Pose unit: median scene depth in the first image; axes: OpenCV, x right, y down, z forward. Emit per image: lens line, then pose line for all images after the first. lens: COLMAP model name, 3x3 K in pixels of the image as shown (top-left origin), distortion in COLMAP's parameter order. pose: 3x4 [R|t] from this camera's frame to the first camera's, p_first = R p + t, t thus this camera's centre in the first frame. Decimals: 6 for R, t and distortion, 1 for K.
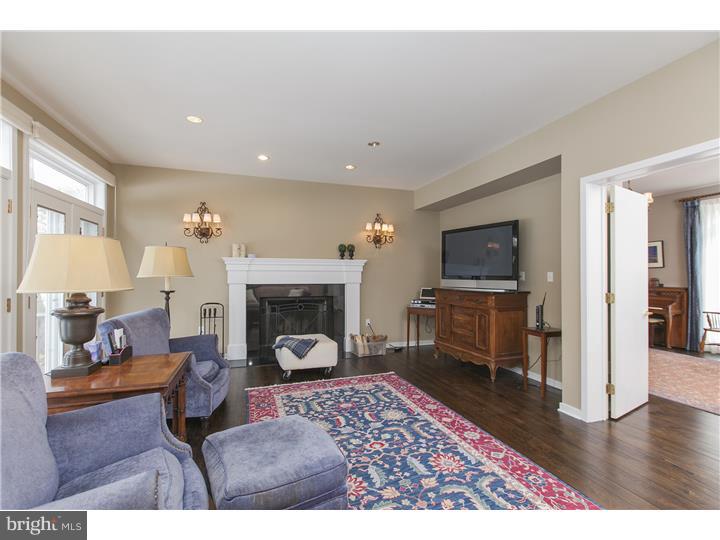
lens RADIAL K [[325.2, 0, 357.1], [0, 325.2, 274.3], [0, 0, 1]] dist [0.000784, -0.000124]
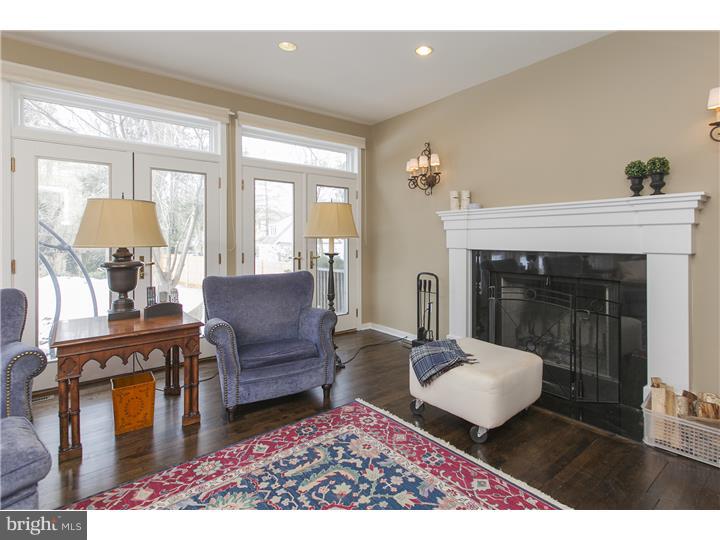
lens RADIAL K [[373.6, 0, 395.2], [0, 373.6, 240.4], [0, 0, 1]] dist [0.003908, 0.000584]
pose [[0.387663, -0.000834, -0.921801, 0.450660], [0.001126, 0.999999, -0.000431, 0.018145], [0.921801, -0.000871, 0.387663, 0.821476]]
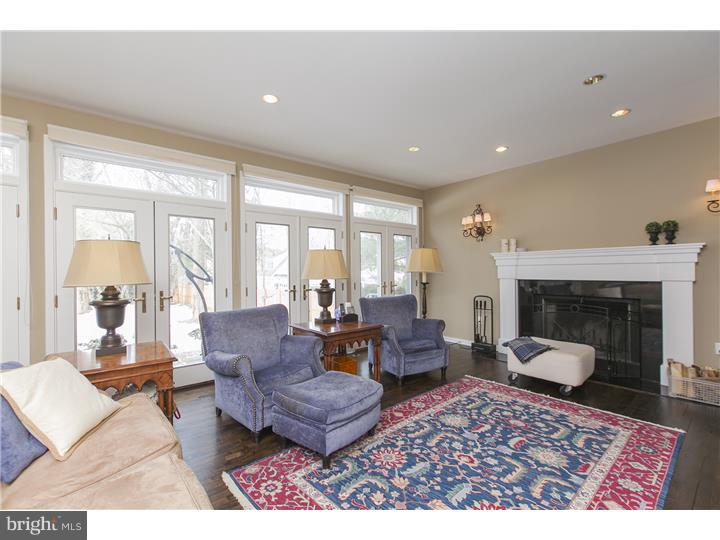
lens RADIAL K [[322.9, 0, 351.5], [0, 322.9, 271.3], [0, 0, 1]] dist [0.000808, -0.000329]
pose [[0.355714, -0.005621, -0.934578, 0.562926], [0.008043, 0.999963, -0.002953, 0.008404], [0.934560, -0.006467, 0.355746, 0.285274]]
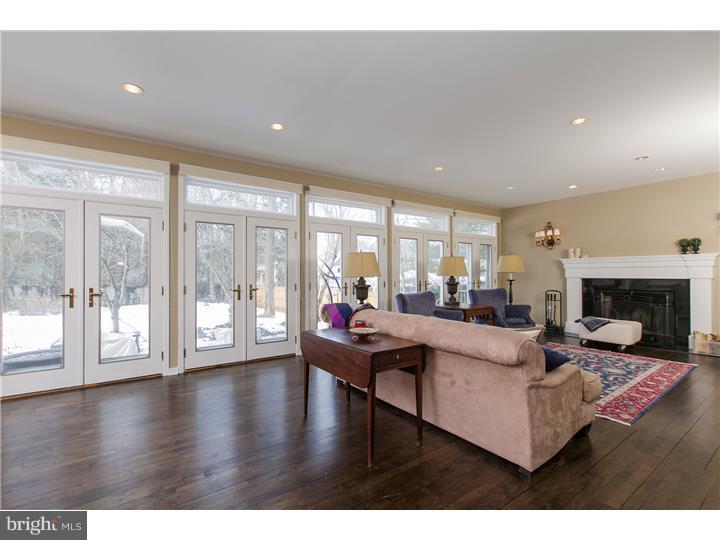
lens RADIAL K [[325.2, 0, 357.1], [0, 325.2, 274.3], [0, 0, 1]] dist [0.000784, -0.000124]
pose [[0.287063, -0.008022, -0.957878, 0.970265], [0.003037, 0.999968, -0.007465, 0.032927], [0.957907, -0.000767, 0.287078, -0.363404]]
